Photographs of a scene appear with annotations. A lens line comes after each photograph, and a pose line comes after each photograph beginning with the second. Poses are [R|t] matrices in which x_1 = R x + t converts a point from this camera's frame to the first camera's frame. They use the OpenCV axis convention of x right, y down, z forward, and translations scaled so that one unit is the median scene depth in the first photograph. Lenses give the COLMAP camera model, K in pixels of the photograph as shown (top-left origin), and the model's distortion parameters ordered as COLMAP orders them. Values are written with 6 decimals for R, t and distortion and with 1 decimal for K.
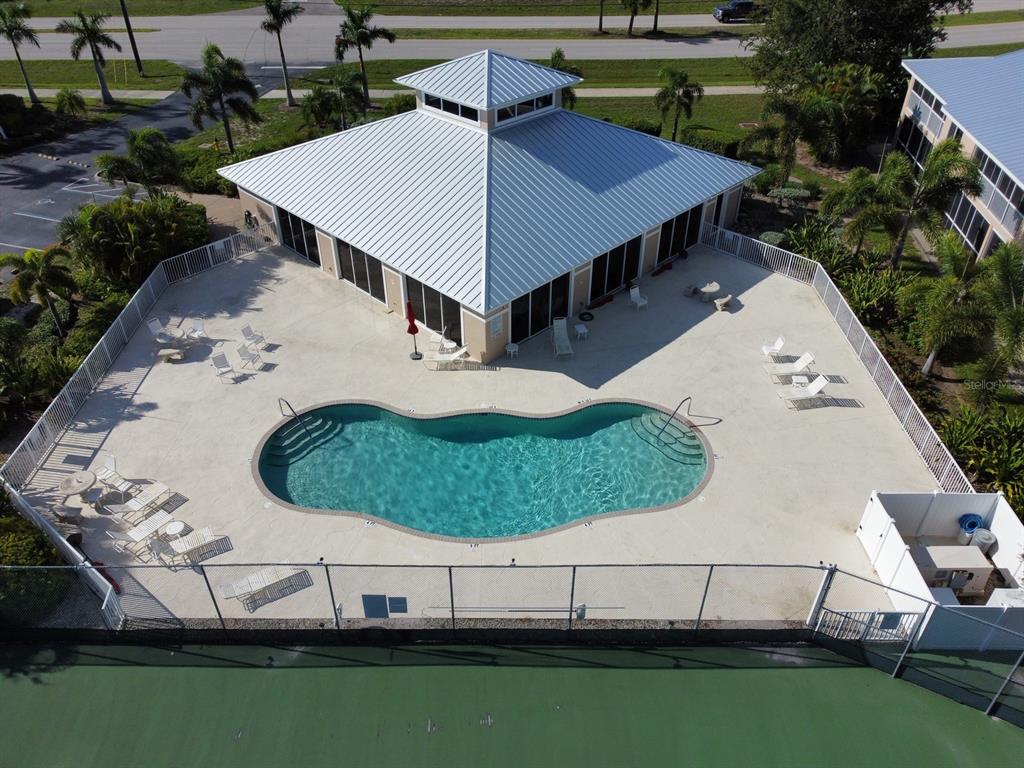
lens RADIAL K [[790.5, 0, 516.1], [0, 790.5, 380.1], [0, 0, 1]] dist [0.006136, -0.008575]
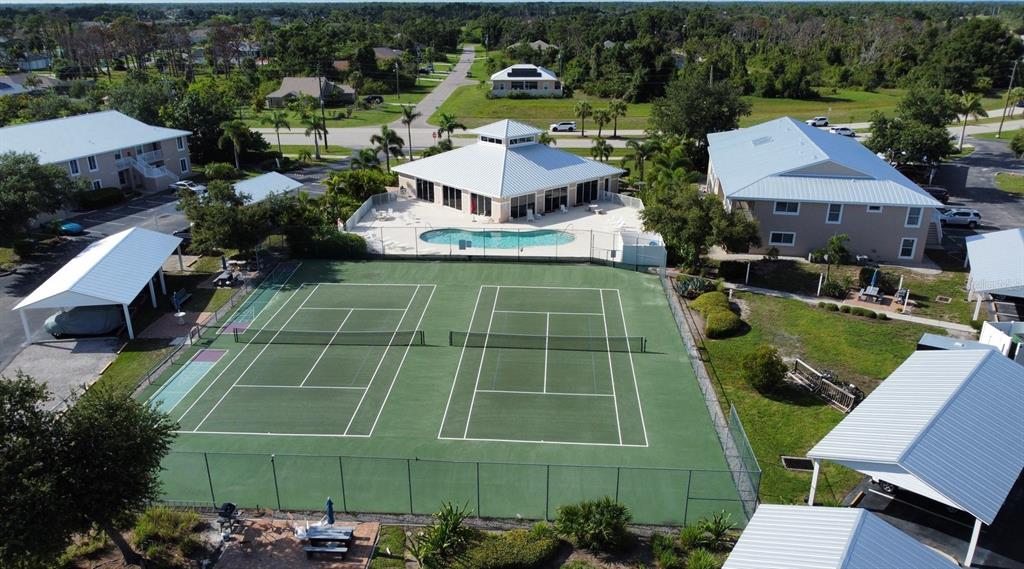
lens RADIAL K [[781.9, 0, 509.8], [0, 781.9, 293.5], [0, 0, 1]] dist [0.011495, 0.008472]
pose [[0.997886, 0.020059, -0.061809, 0.150291], [-0.035767, 0.963668, -0.264698, 0.849091], [0.054254, 0.266349, 0.962348, -1.360937]]
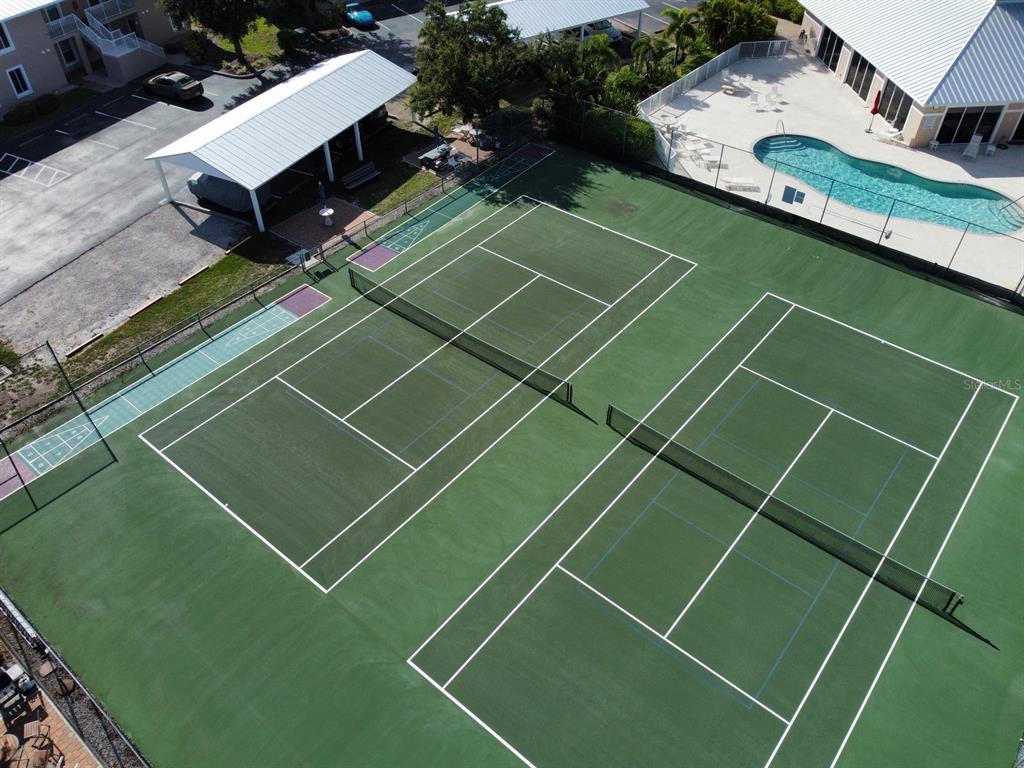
lens RADIAL K [[790.5, 0, 510.8], [0, 790.5, 384.5], [0, 0, 1]] dist [0.006136, -0.008575]
pose [[0.774888, 0.427432, -0.465671, 0.258840], [-0.370777, 0.904014, 0.212798, 0.341040], [0.511930, 0.007765, 0.858992, -0.677705]]
